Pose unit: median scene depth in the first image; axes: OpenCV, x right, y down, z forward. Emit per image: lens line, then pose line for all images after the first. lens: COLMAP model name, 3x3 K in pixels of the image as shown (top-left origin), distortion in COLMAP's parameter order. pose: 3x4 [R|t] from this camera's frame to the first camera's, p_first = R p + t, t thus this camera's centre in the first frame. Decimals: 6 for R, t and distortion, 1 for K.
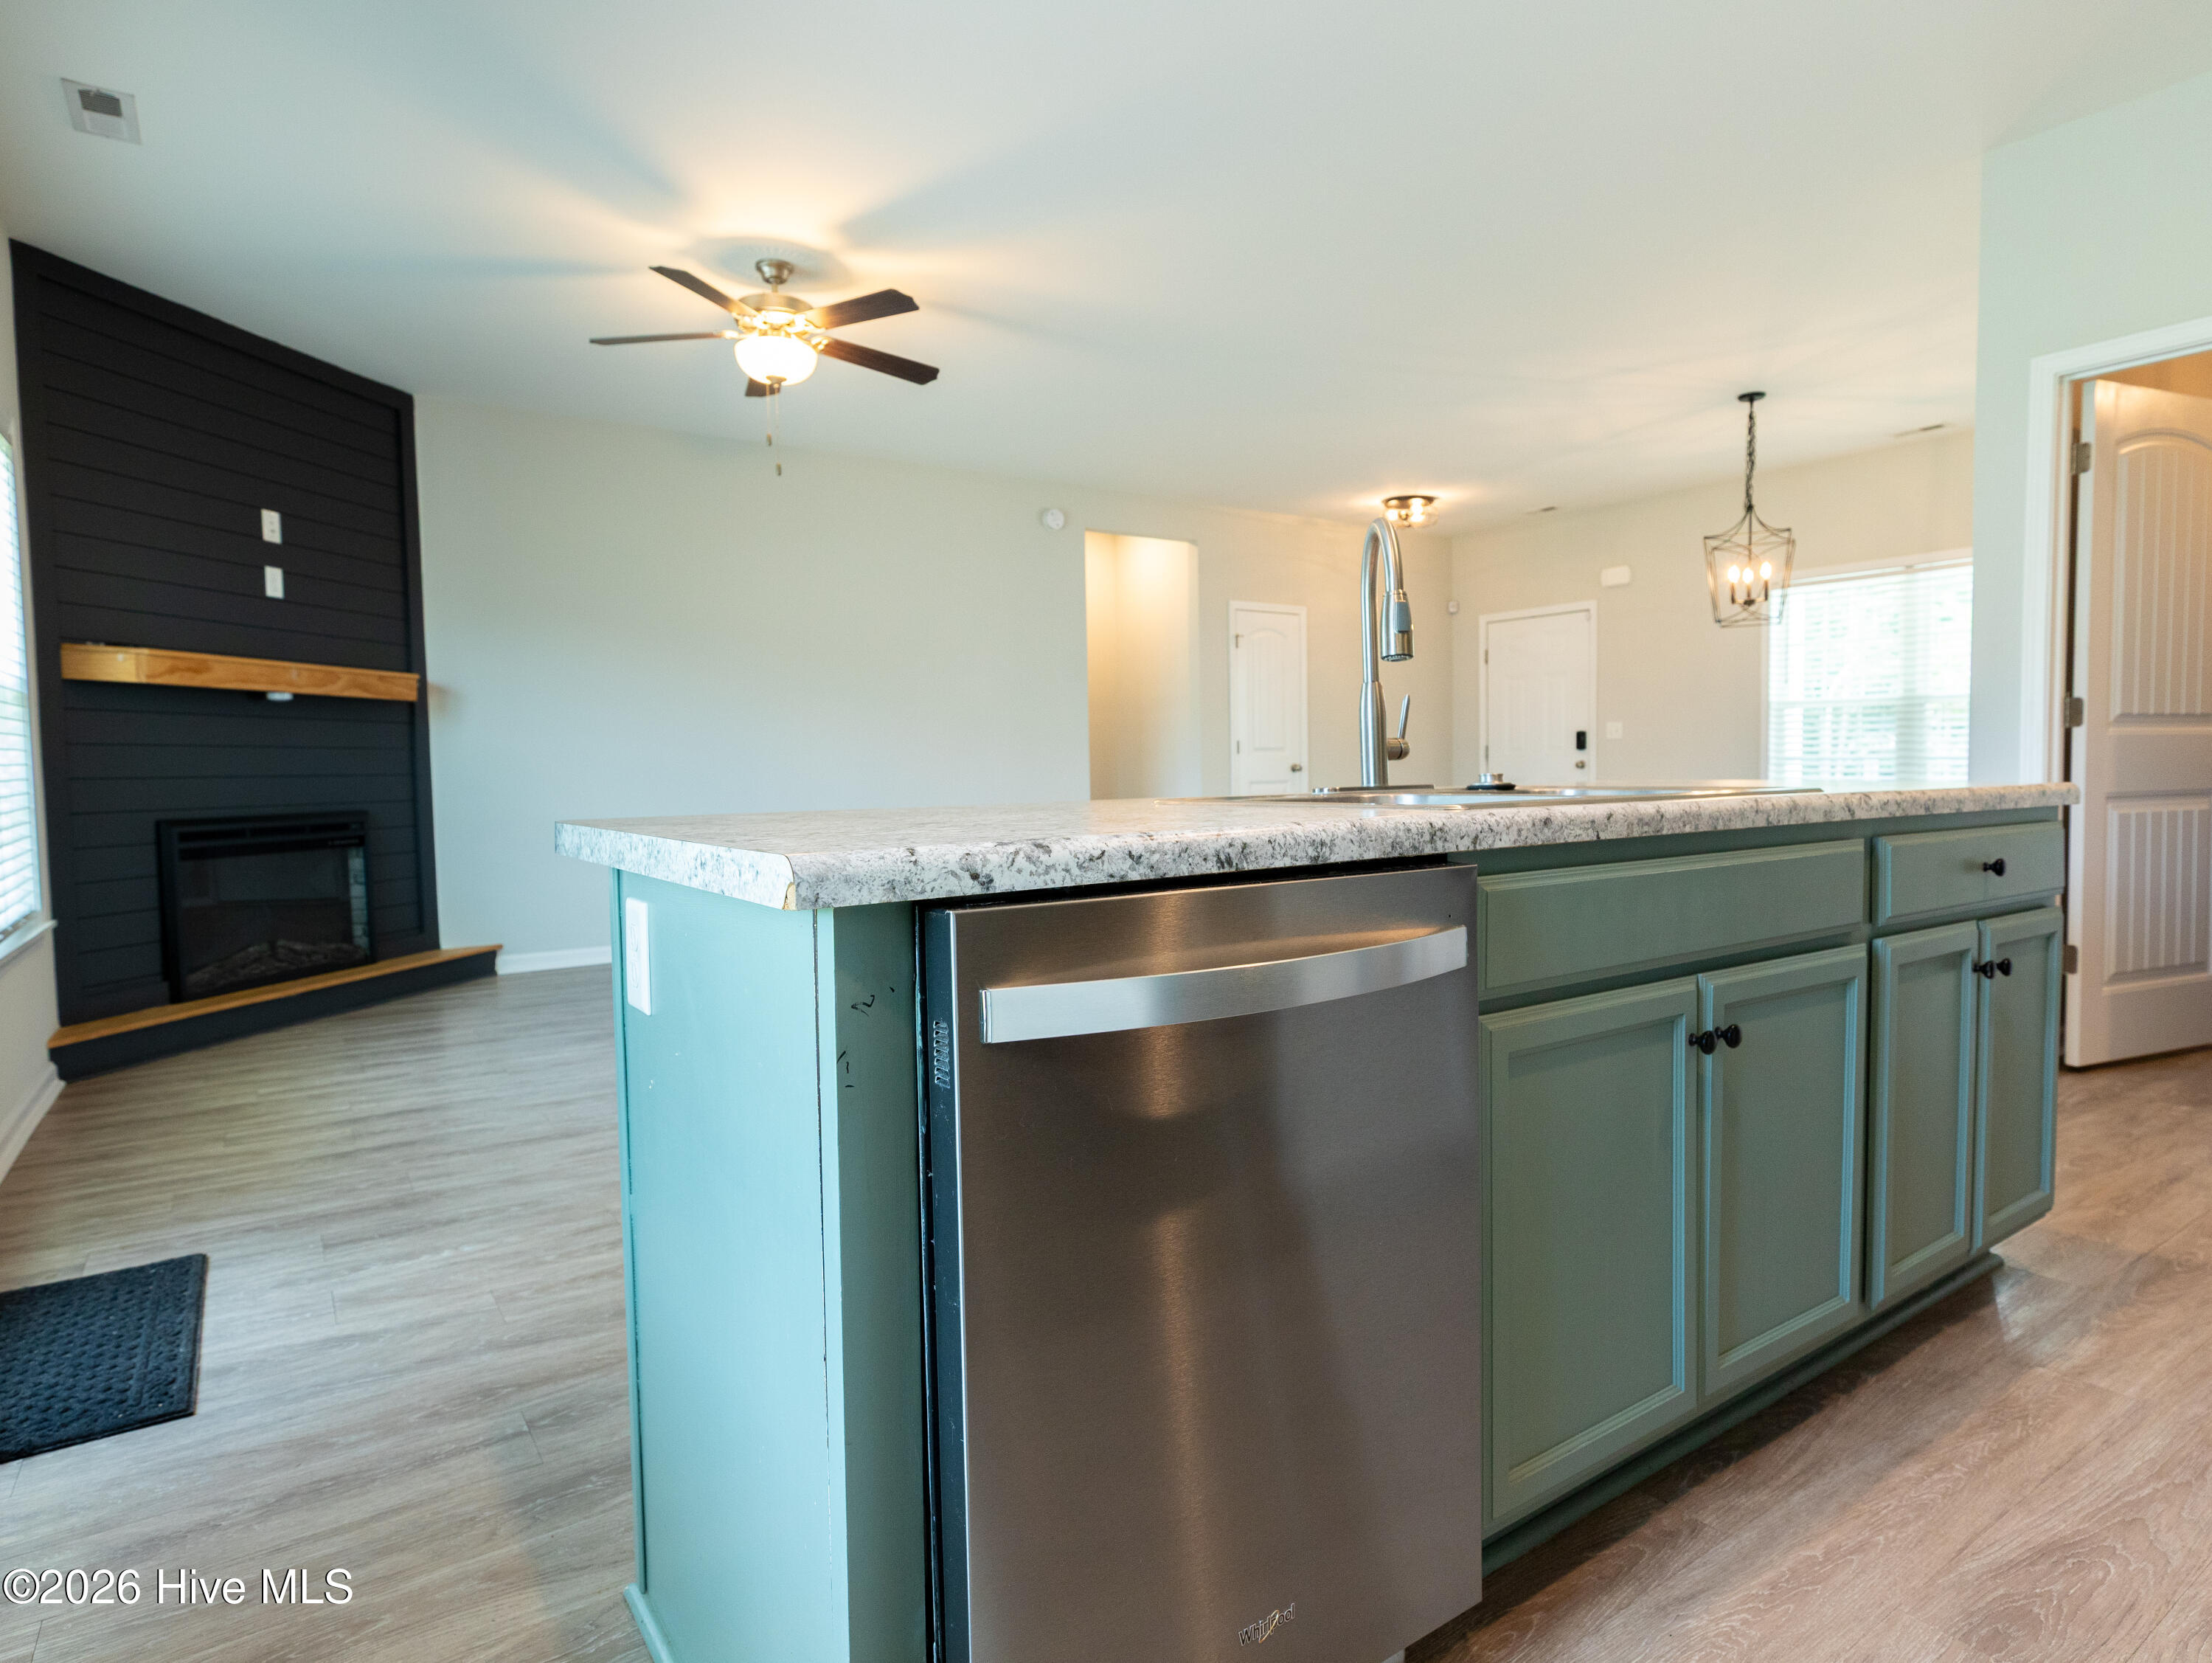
lens RADIAL K [[1238.5, 0, 1103.8], [0, 1238.5, 837.4], [0, 0, 1]] dist [0.000755, 0.001590]
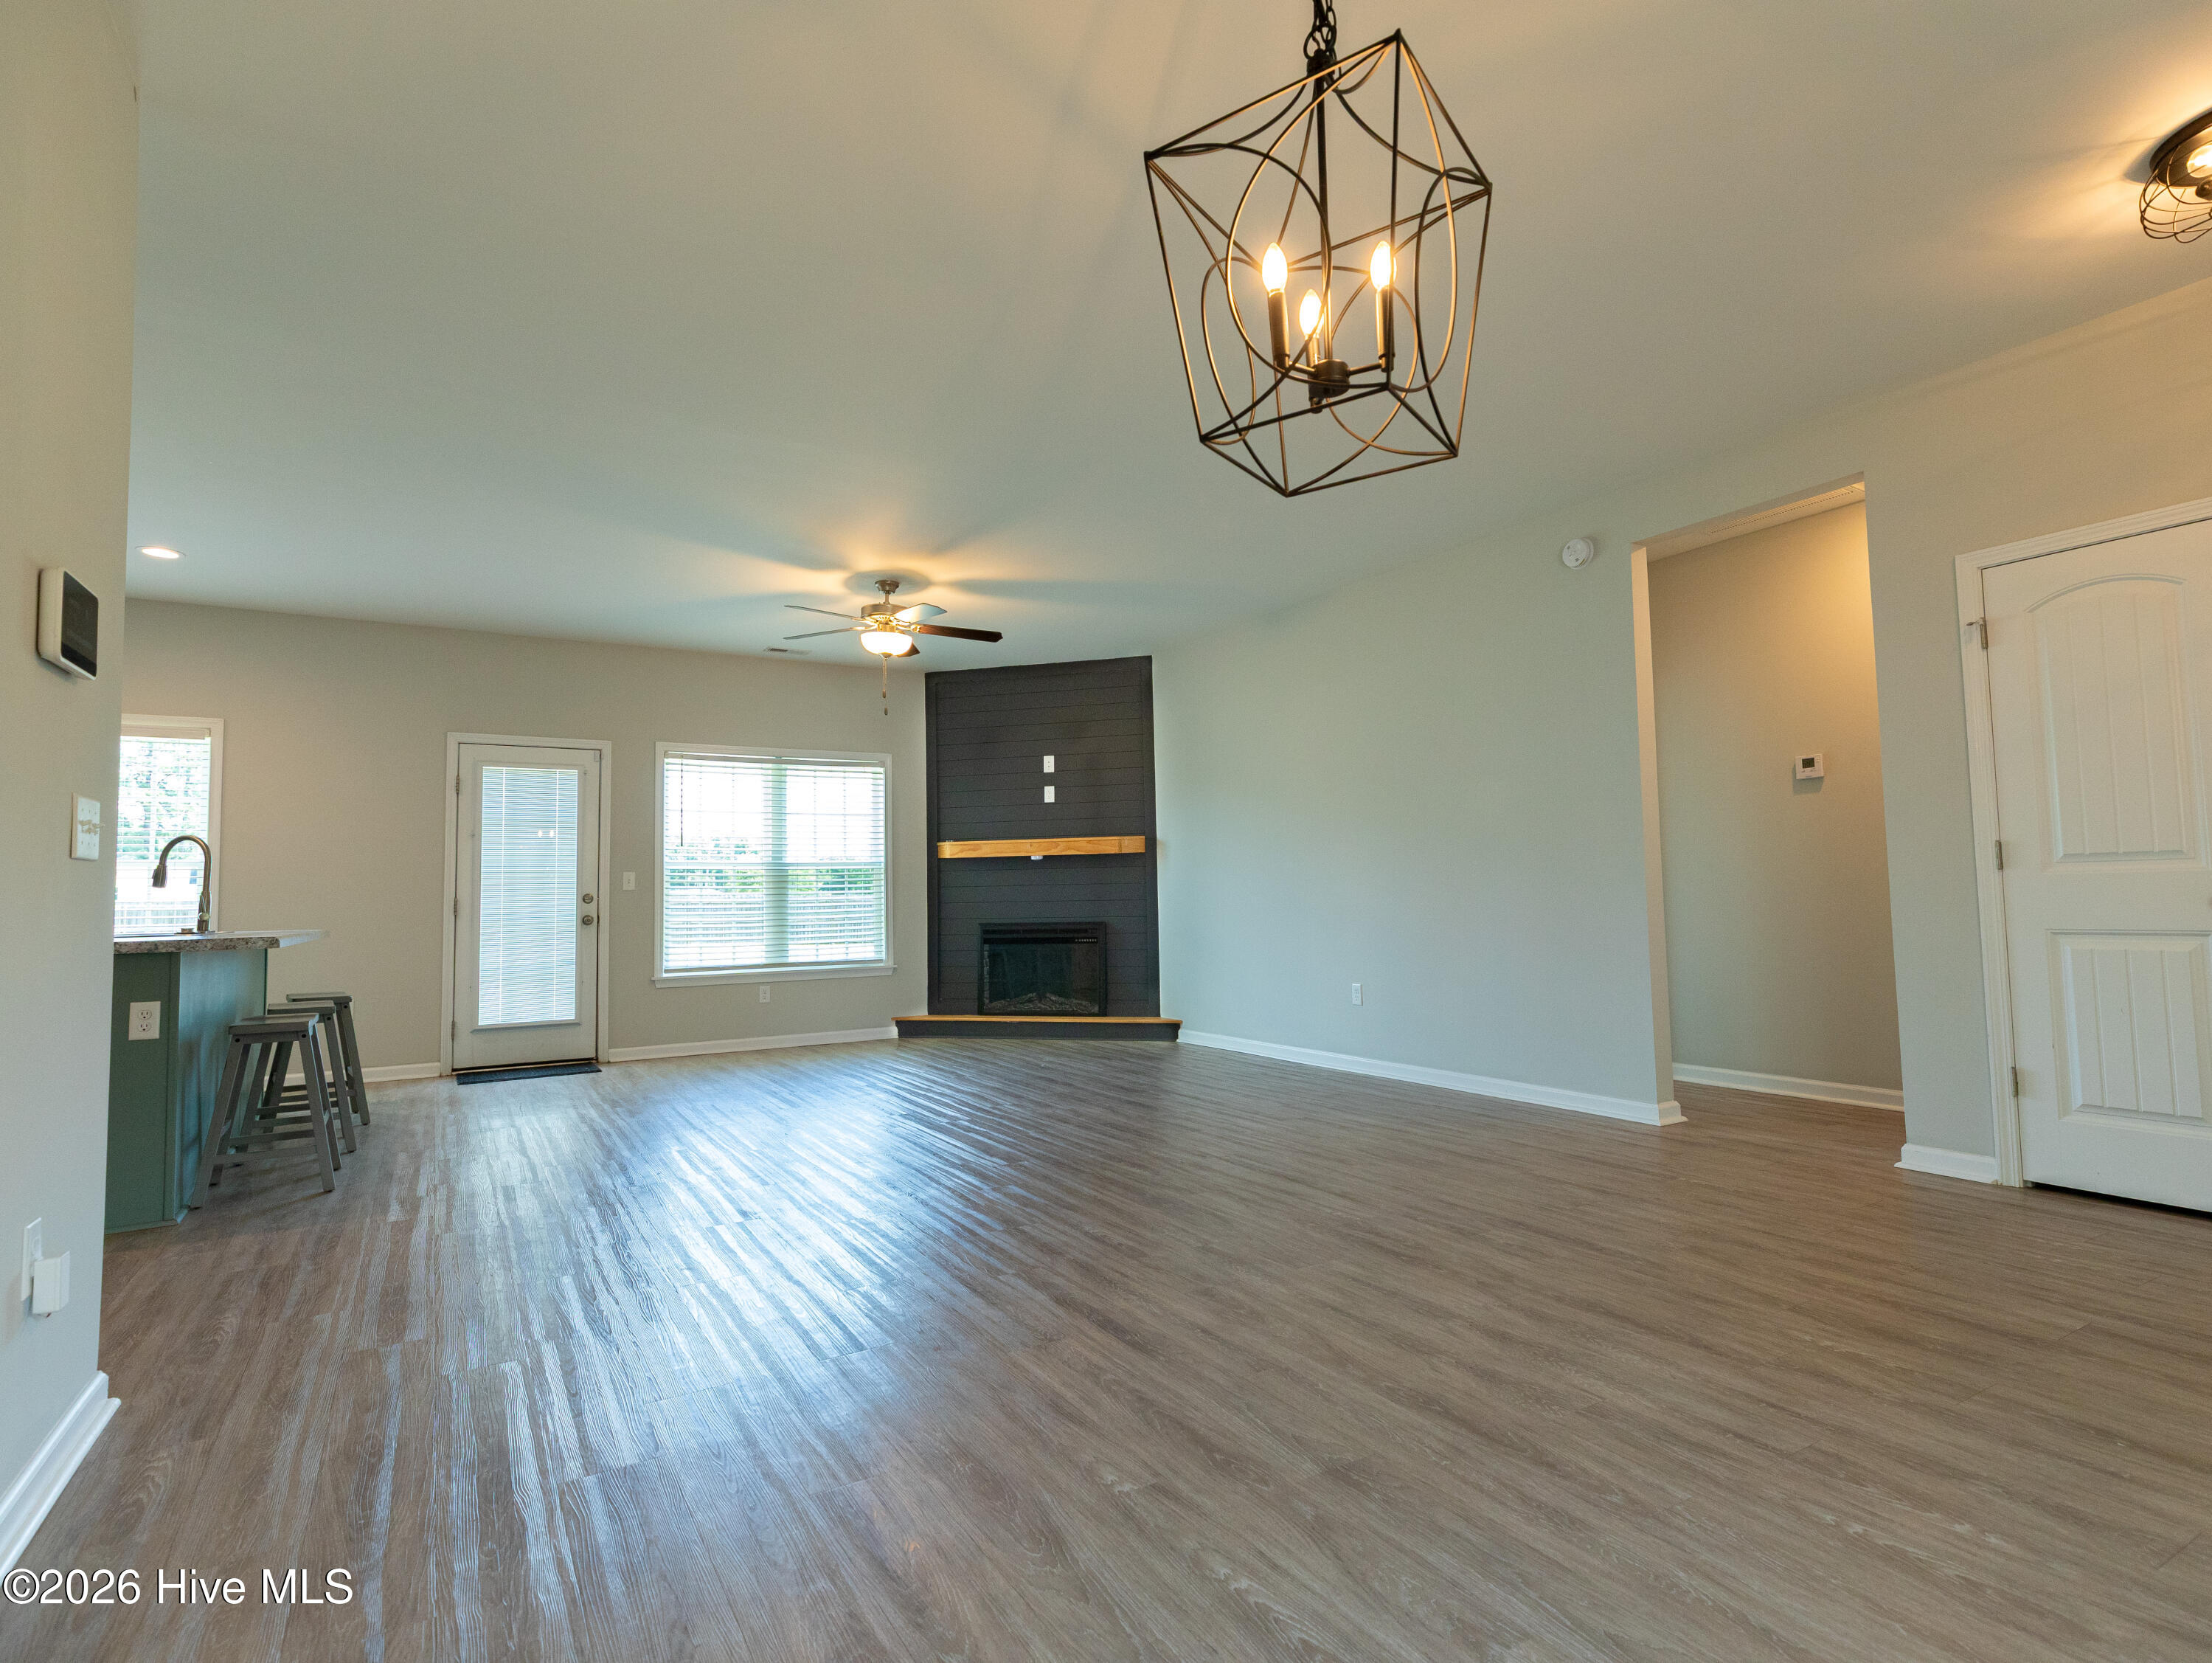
lens RADIAL K [[1115.0, 0, 1102.0], [0, 1115.0, 829.7], [0, 0, 1]] dist [-0.003326, 0.009868]
pose [[-0.062032, -0.043926, -0.997107, 0.850528], [-0.038267, 0.998401, -0.041602, -0.079293], [0.997340, 0.035576, -0.063614, 1.055198]]
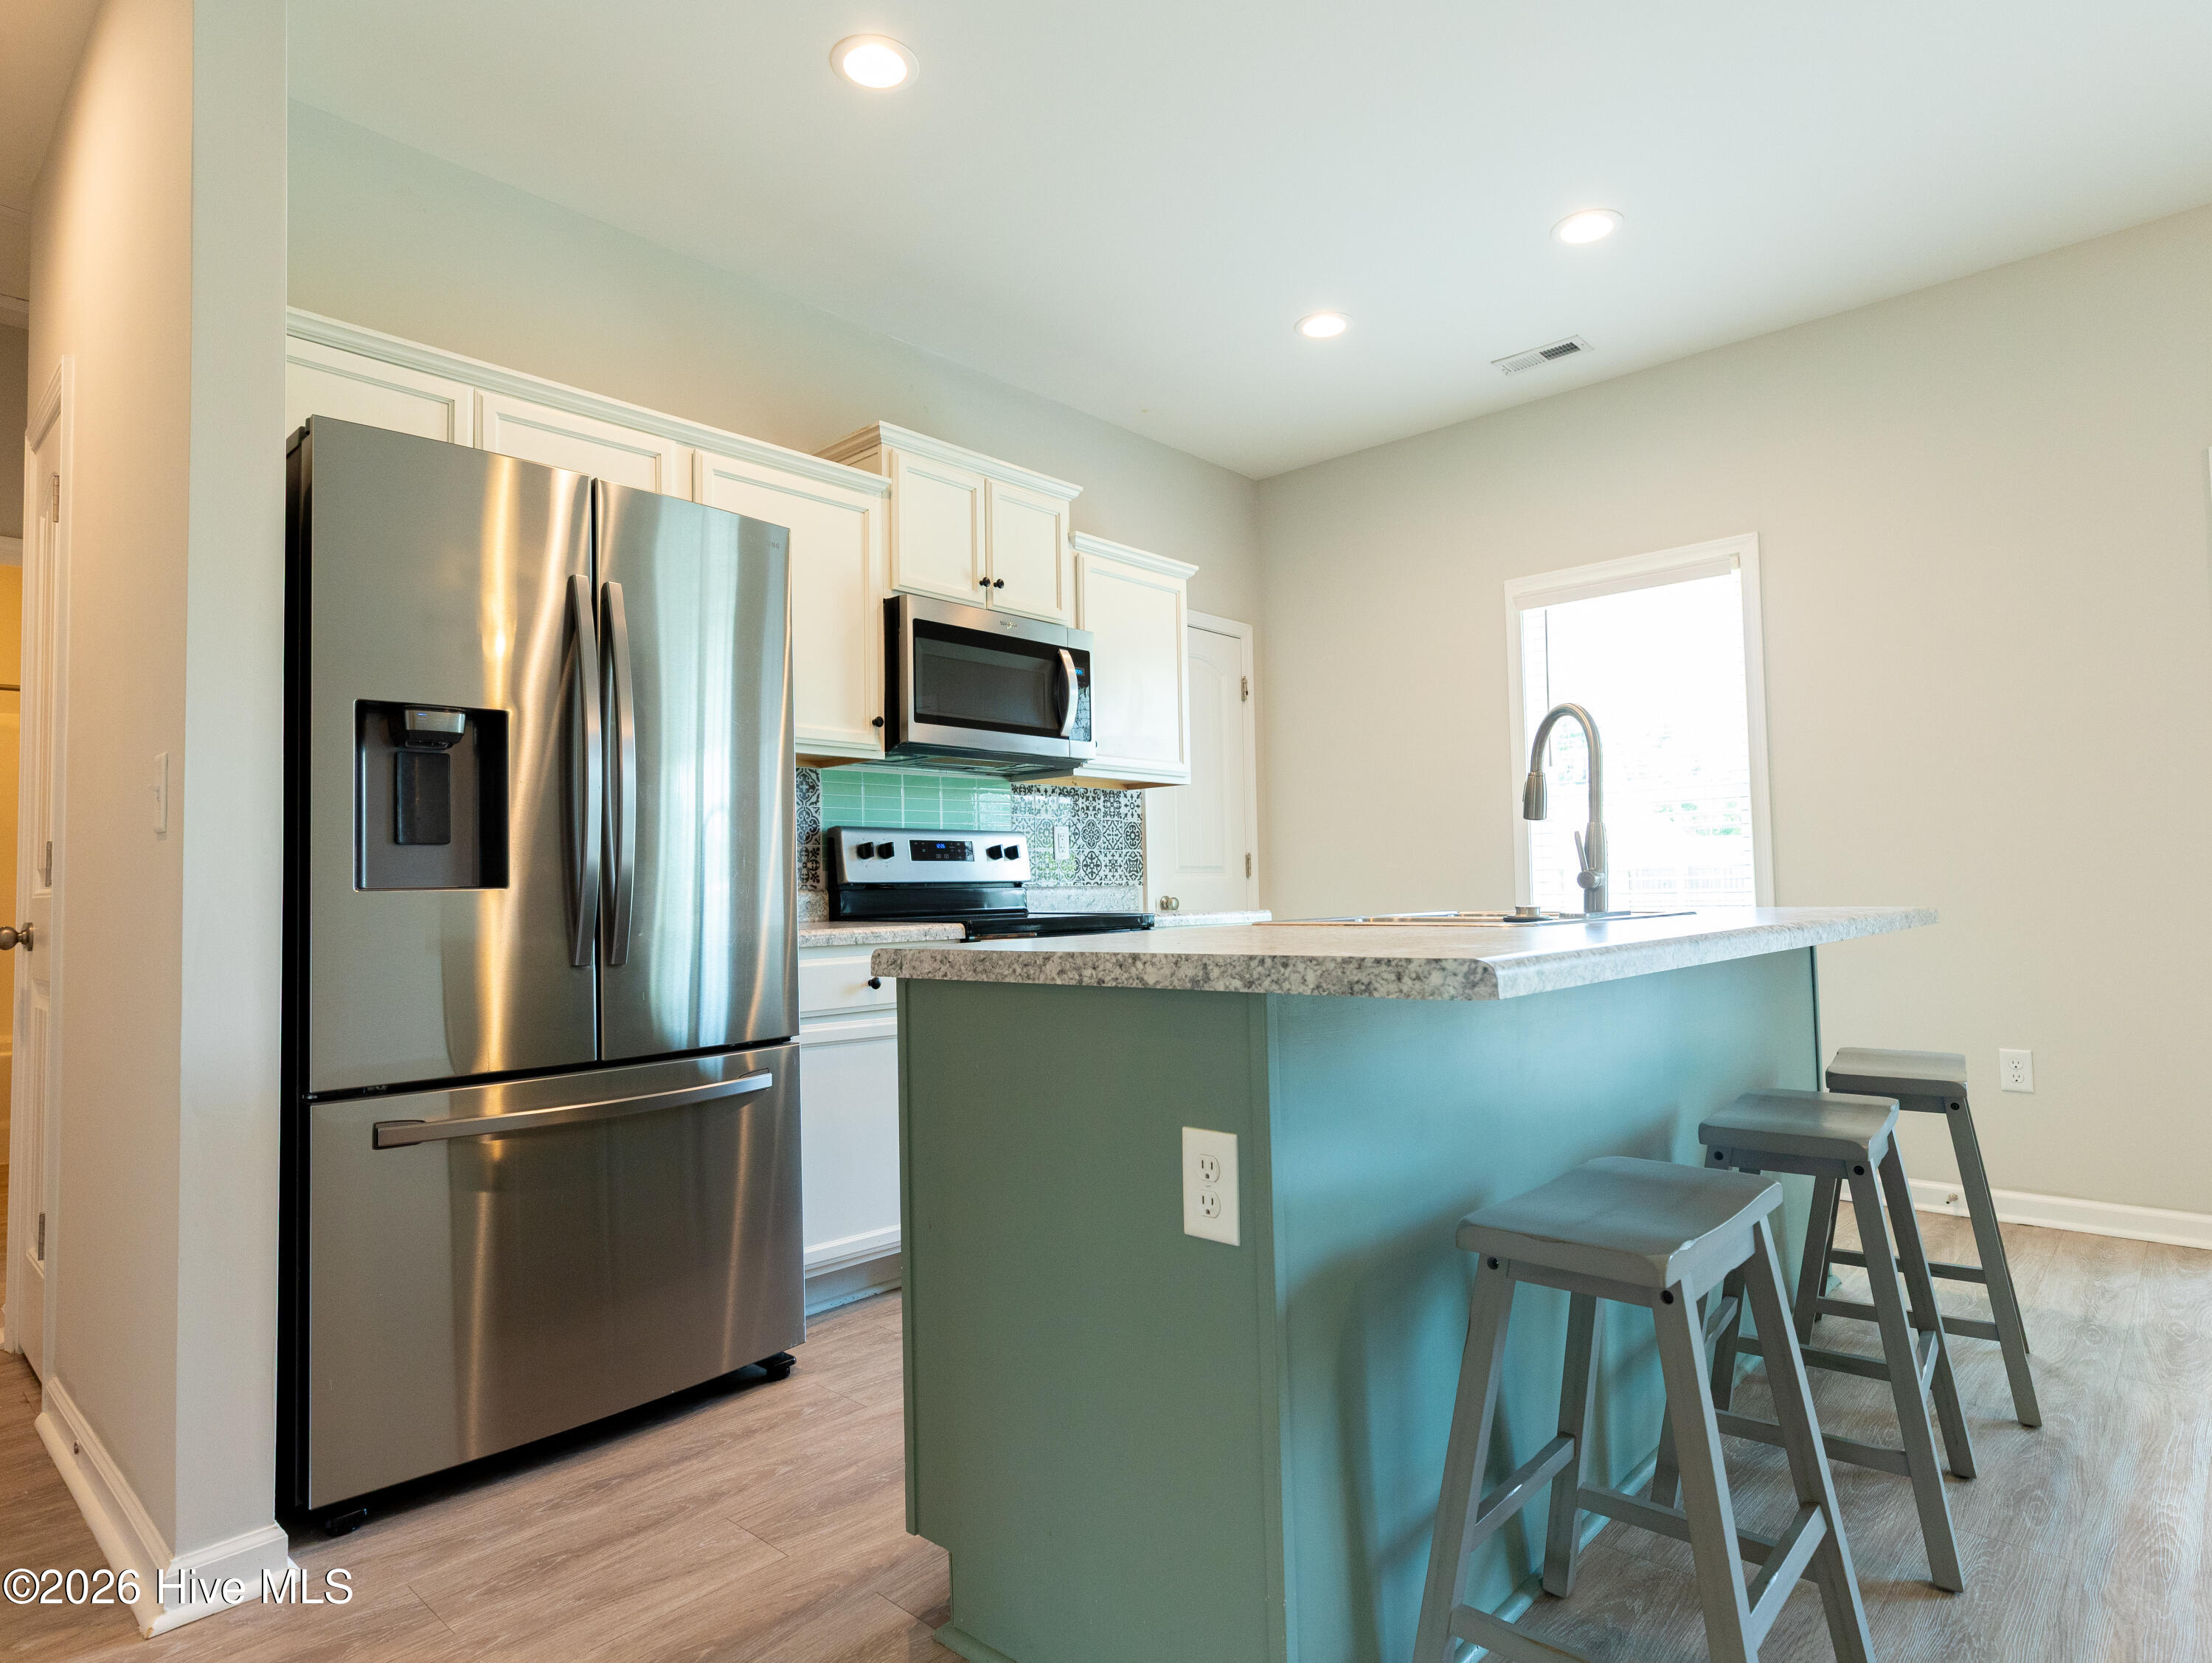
lens RADIAL K [[1238.5, 0, 1103.8], [0, 1238.5, 837.4], [0, 0, 1]] dist [0.000755, 0.001590]
pose [[-0.973828, 0.026301, -0.225758, 0.323329], [0.022660, 0.999568, 0.018702, -0.050113], [0.226153, 0.013097, -0.974004, 0.711129]]
